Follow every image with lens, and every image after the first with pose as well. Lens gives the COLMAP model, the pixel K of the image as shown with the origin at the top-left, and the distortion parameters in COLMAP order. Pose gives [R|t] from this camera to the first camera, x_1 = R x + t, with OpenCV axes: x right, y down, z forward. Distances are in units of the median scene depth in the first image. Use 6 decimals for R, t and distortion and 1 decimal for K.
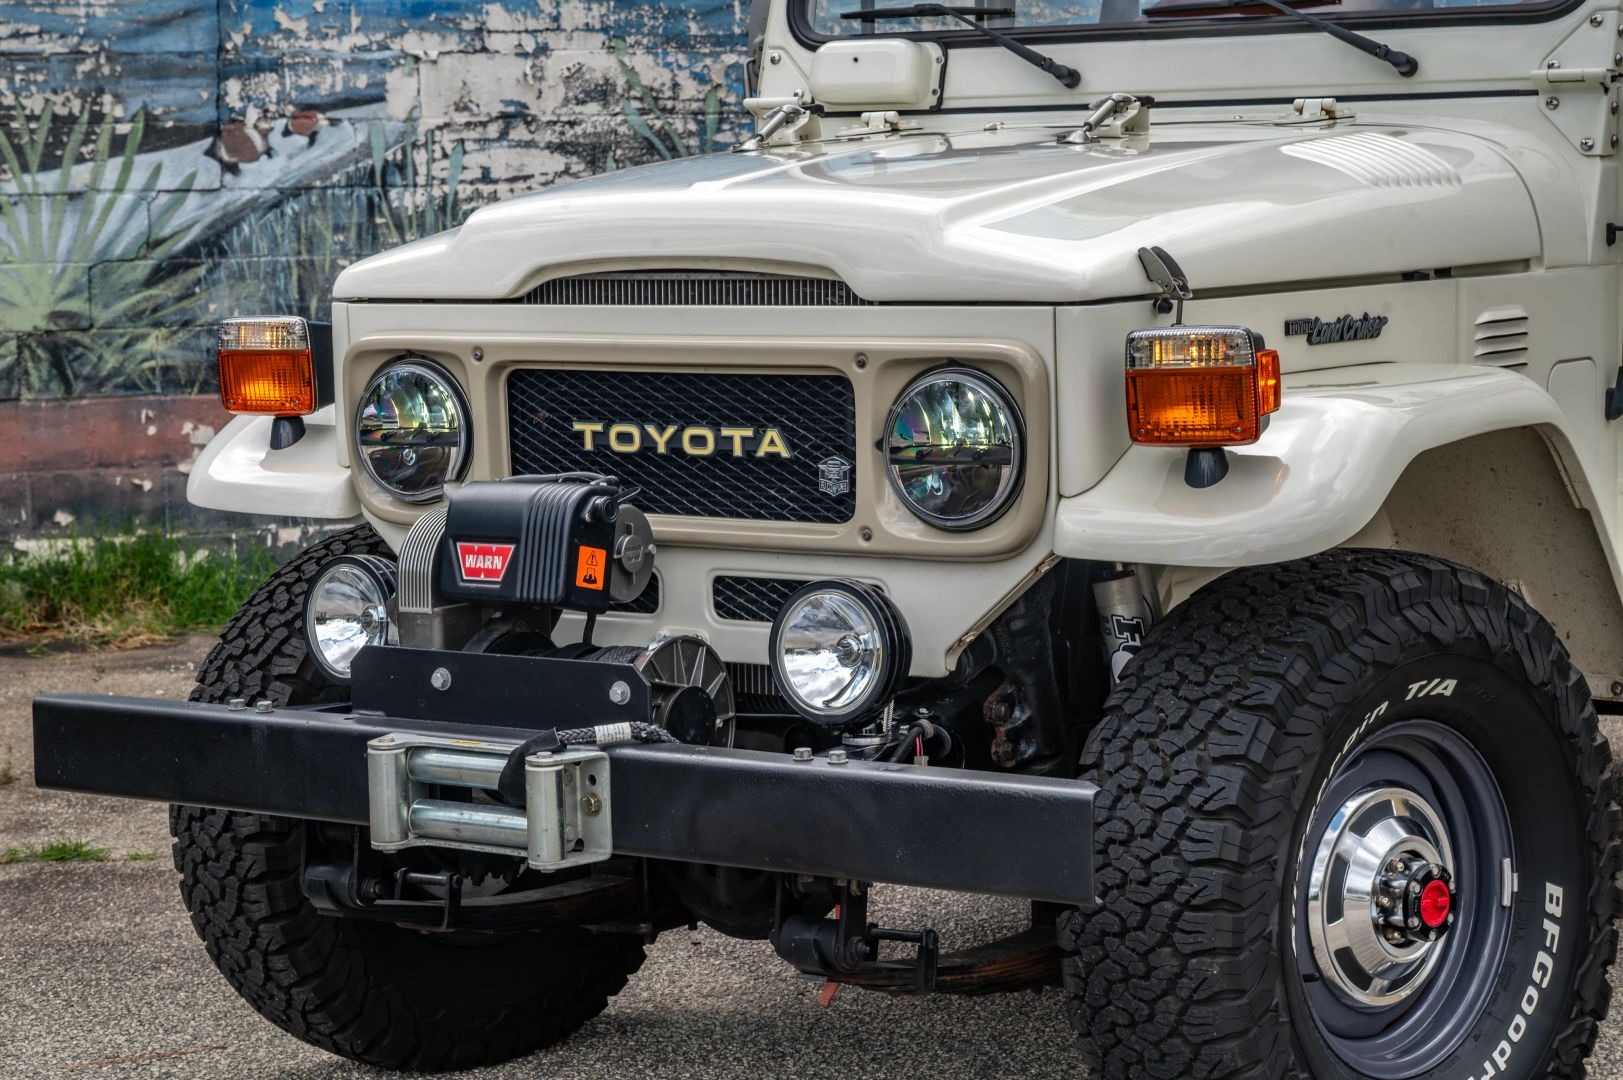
lens RADIAL K [[3226.4, 0, 811.5], [0, 3226.4, 540.0], [0, 0, 1]] dist [0.037342, -0.232044]
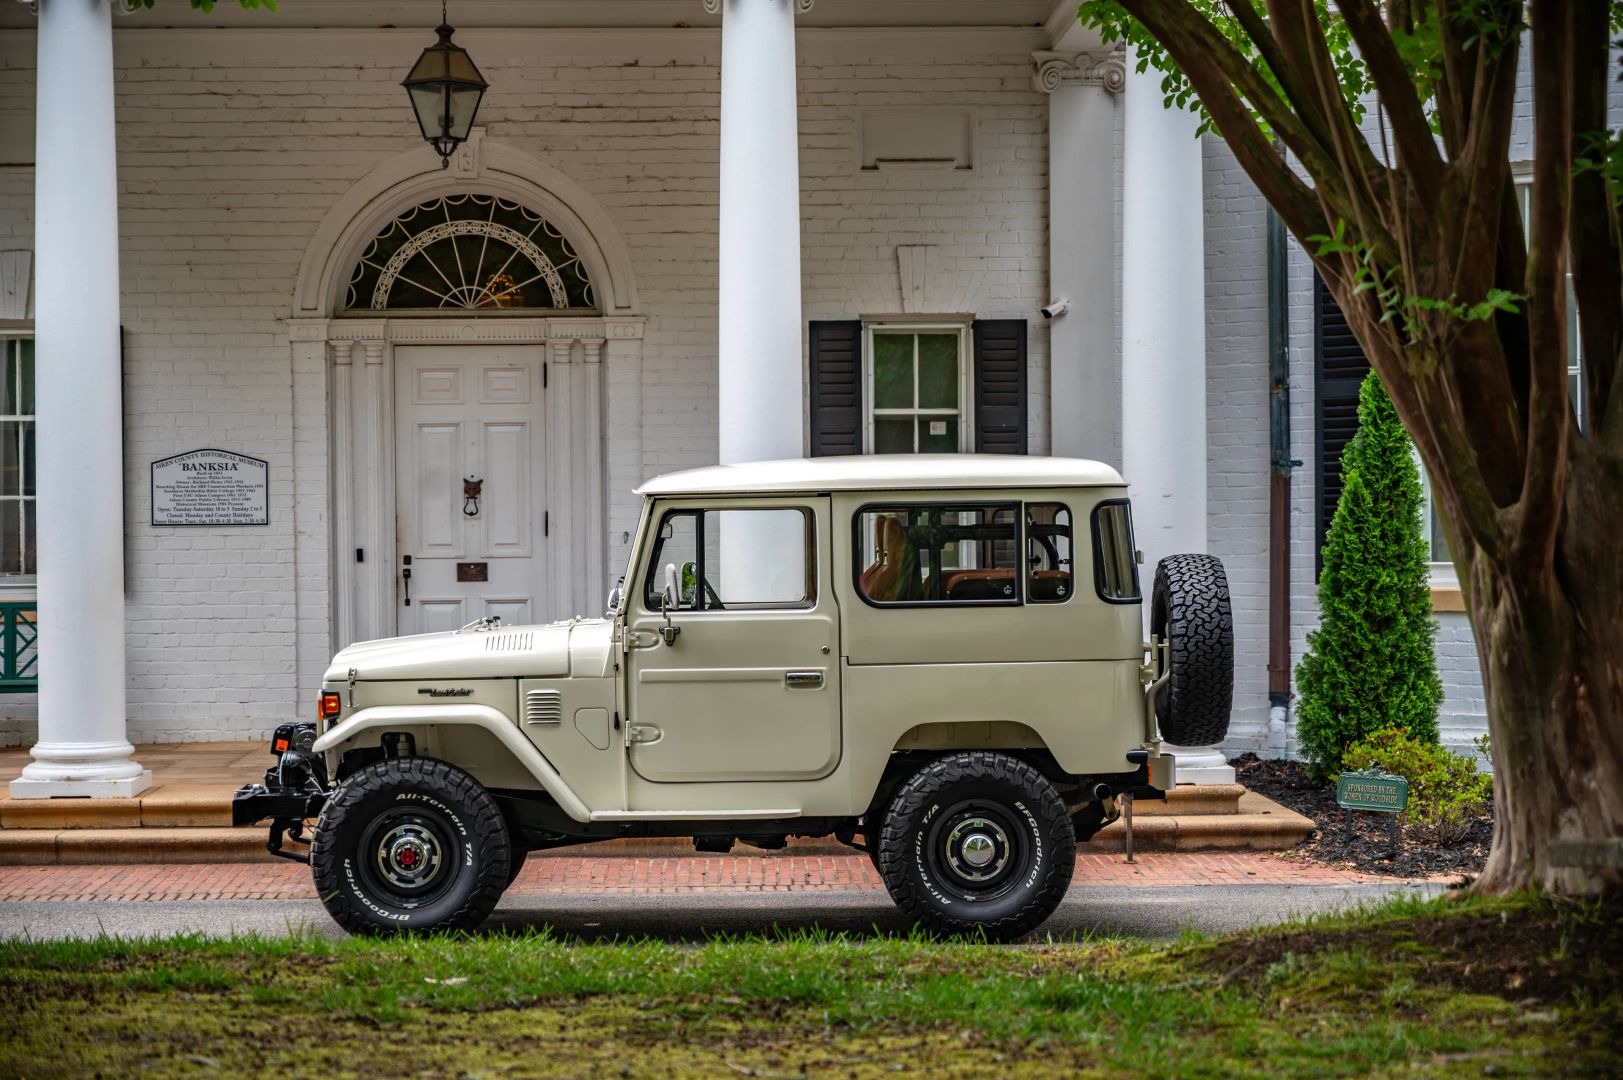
lens RADIAL K [[3226.4, 0, 811.5], [0, 3226.4, 540.0], [0, 0, 1]] dist [0.037342, -0.232044]
pose [[0.580158, 0.007329, -0.814471, 3.223920], [-0.085497, 0.994983, -0.051948, -0.083566], [0.810004, 0.099773, 0.577874, -0.681193]]
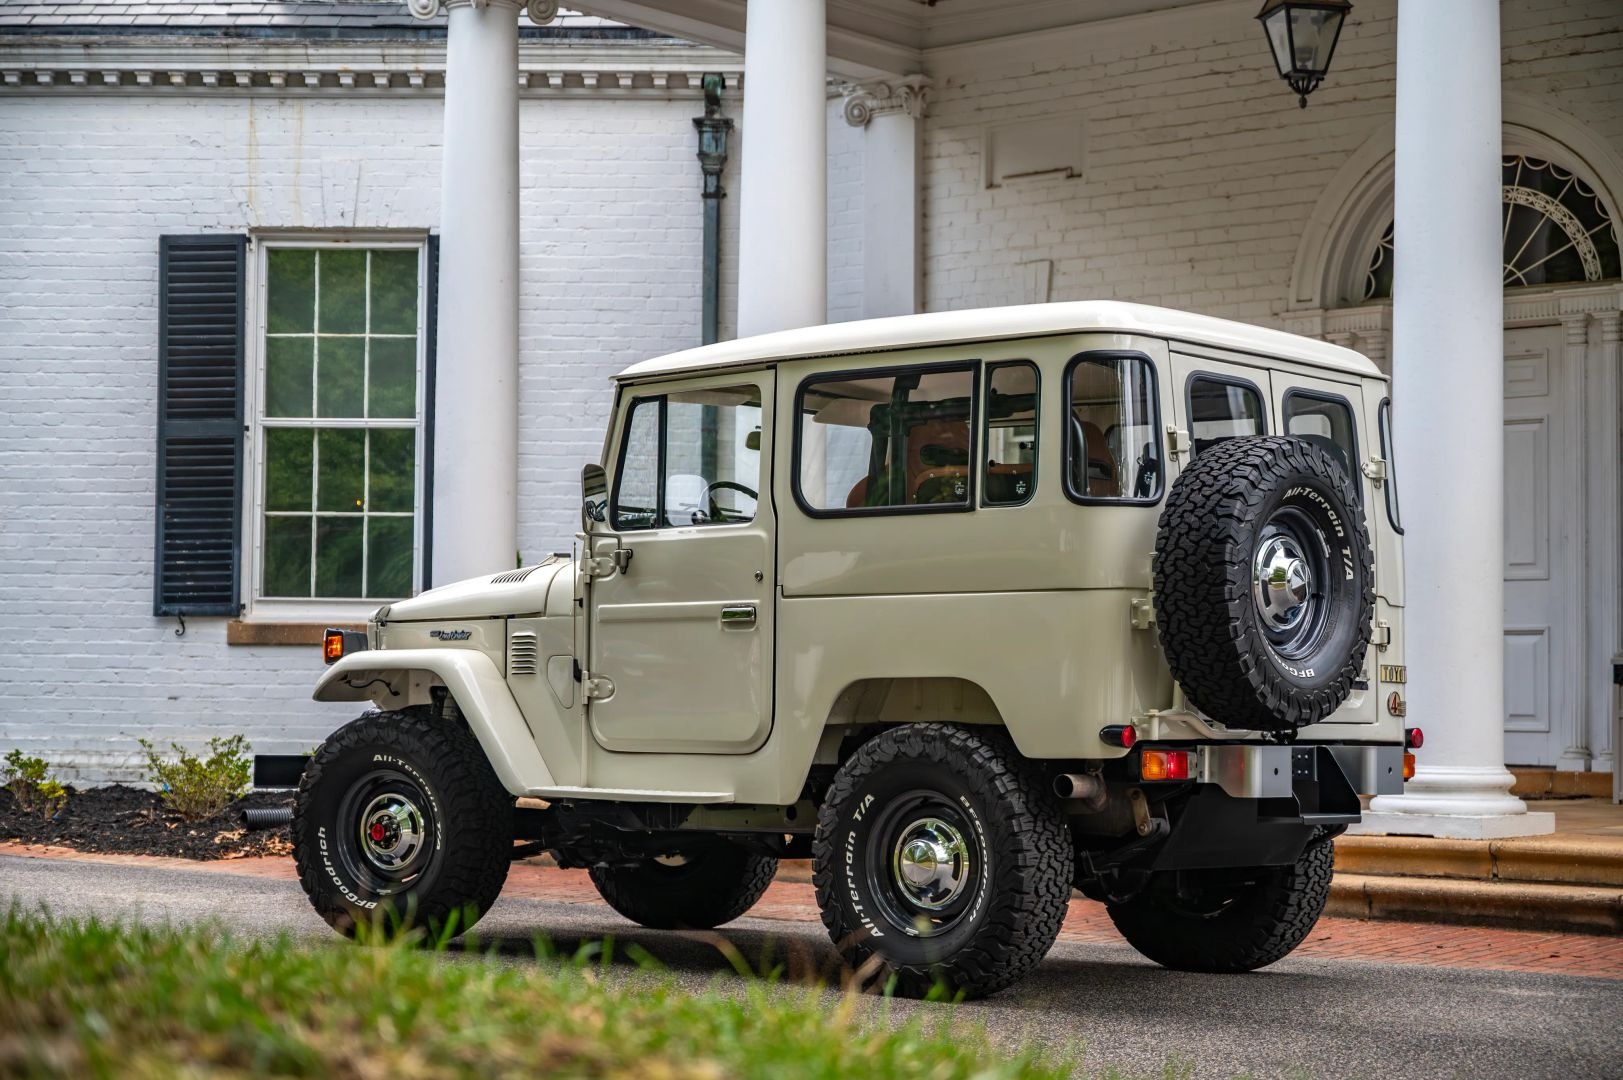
lens RADIAL K [[2924.5, 0, 811.5], [0, 2924.5, 540.0], [0, 0, 1]] dist [0.008713, 0.069757]
pose [[-0.117251, -0.042051, -0.992212, 2.699180], [-0.118125, 0.992601, -0.028109, -0.115878], [0.986052, 0.113909, -0.121351, 1.642354]]
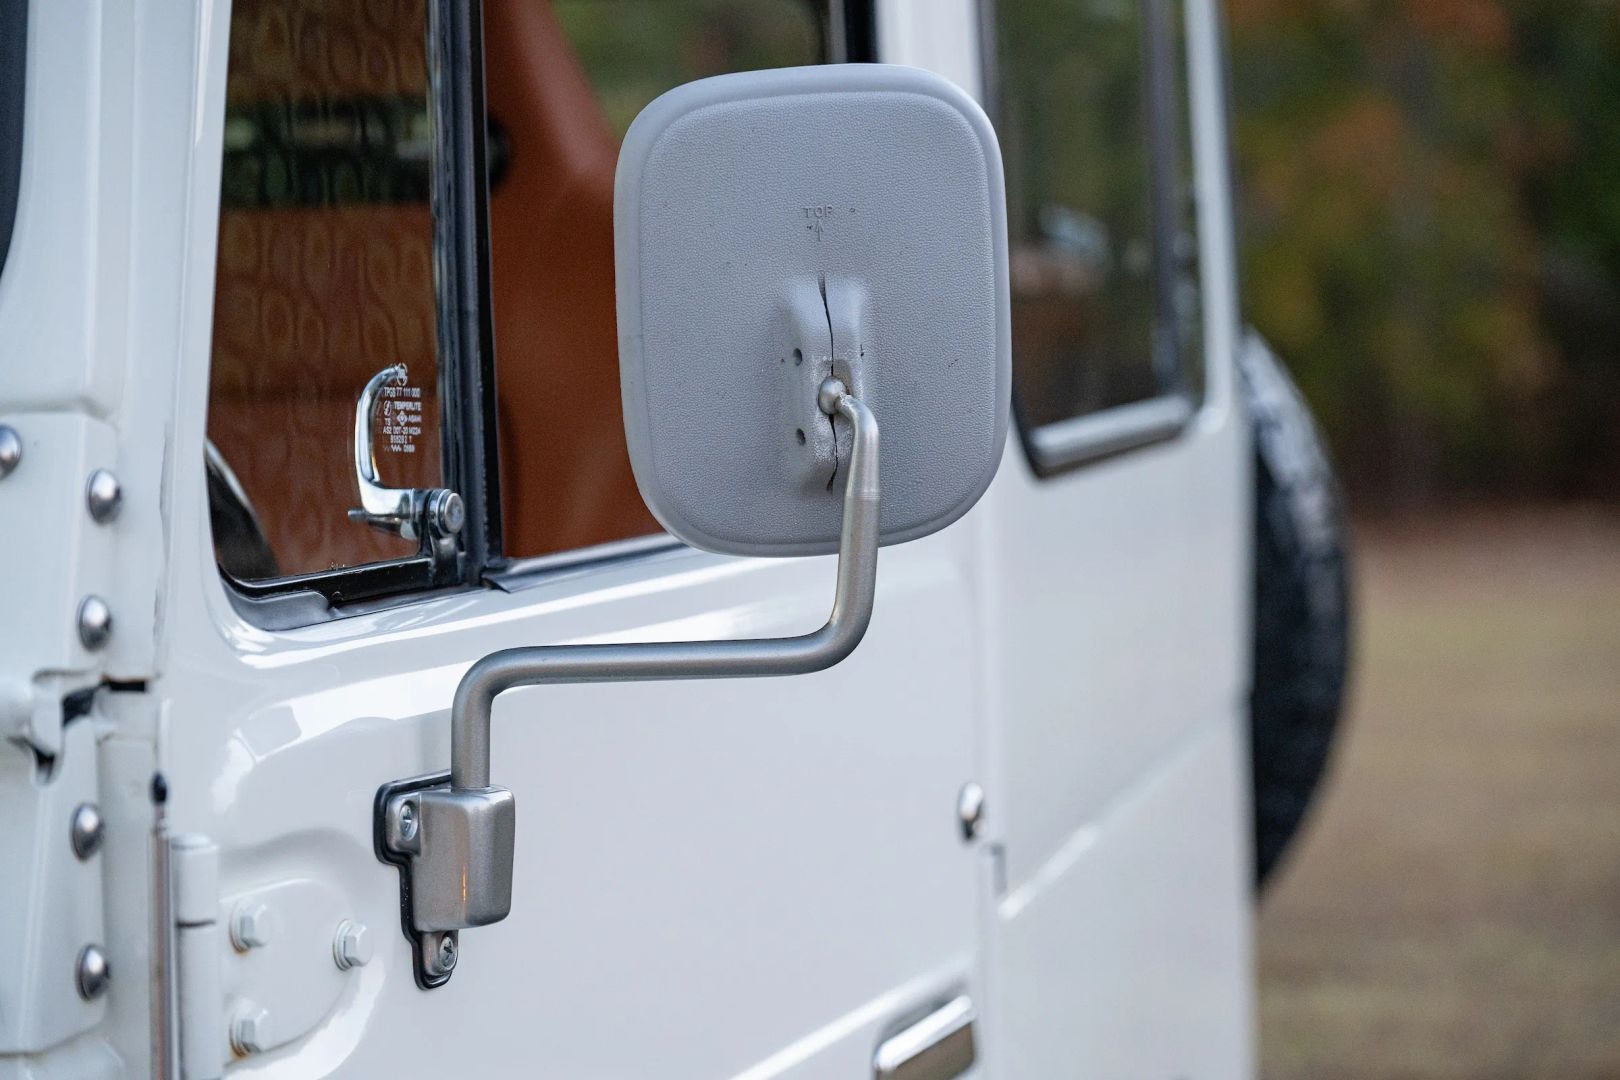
lens RADIAL K [[3220.5, 0, 810.0], [0, 3220.5, 540.0], [0, 0, 1]] dist [0.037342, -0.232044]
pose [[0.921425, -0.054200, 0.384756, 0.243189], [0.067631, 0.997480, -0.021451, -0.169650], [-0.382624, 0.045787, 0.922769, 0.896162]]
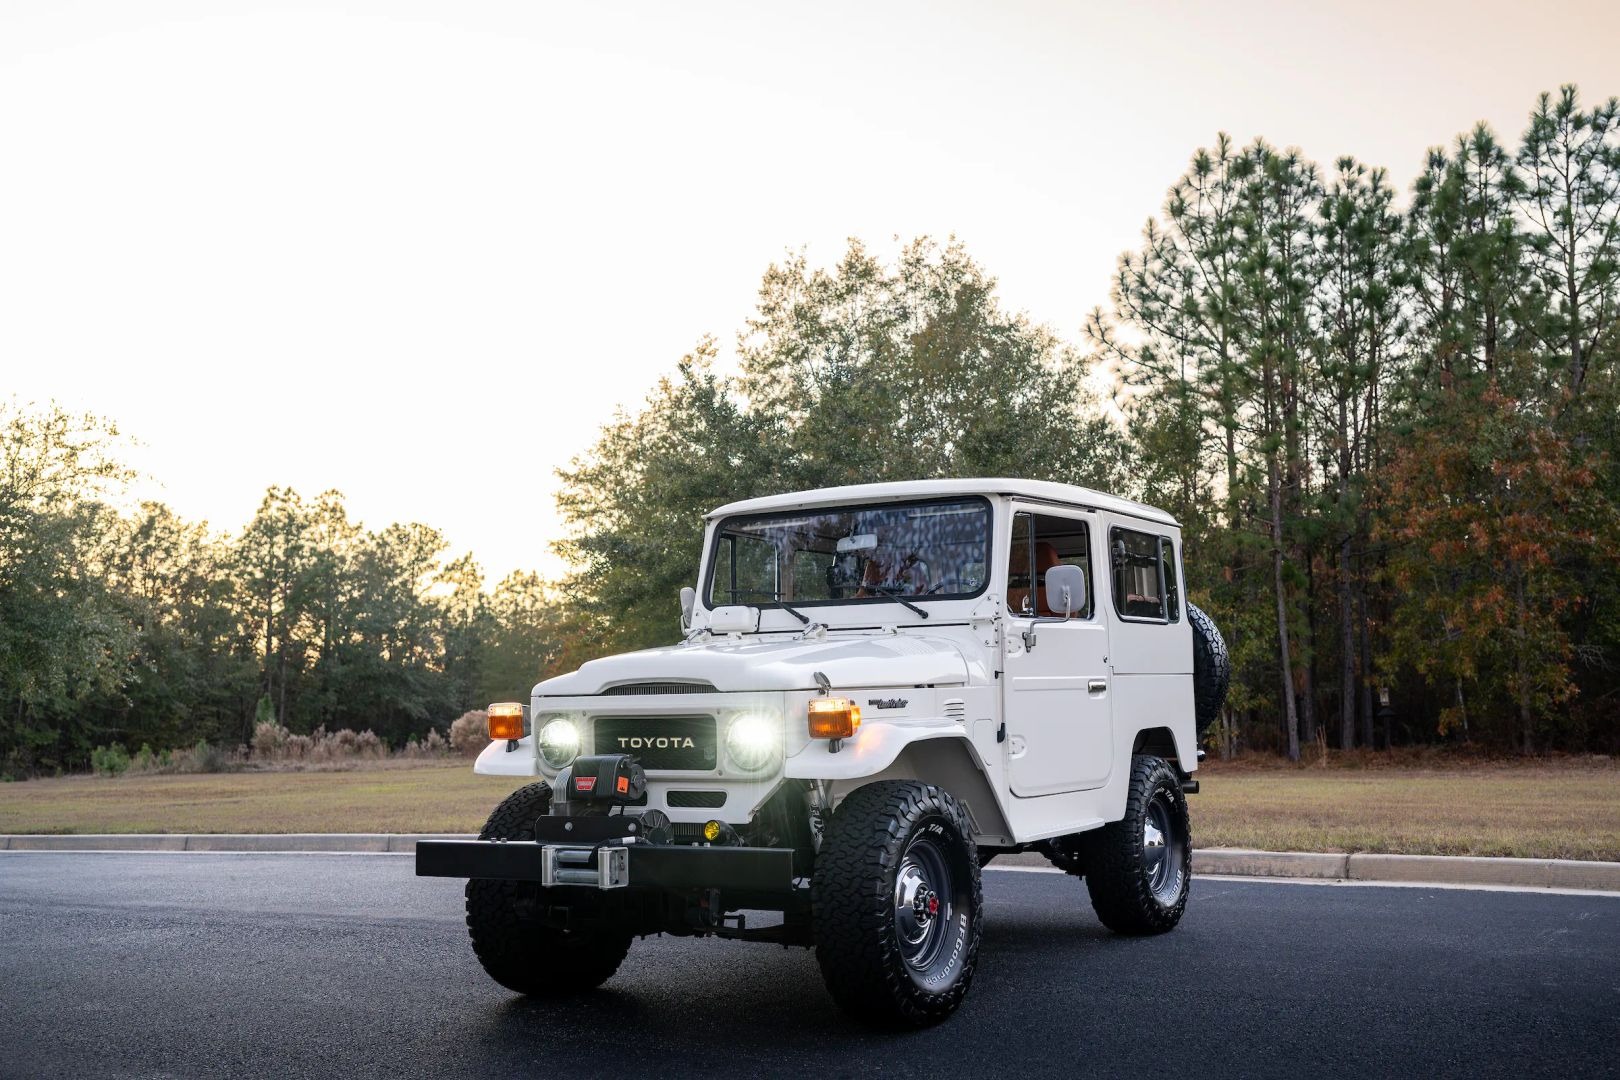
lens RADIAL K [[1605.9, 0, 819.2], [0, 1605.9, 543.2], [0, 0, 1]] dist [0.026227, 0.003939]
pose [[0.998805, 0.002596, 0.048812, 0.033050], [0.007345, 0.979279, -0.202382, 0.083961], [-0.048326, 0.202498, 0.978090, -0.417277]]
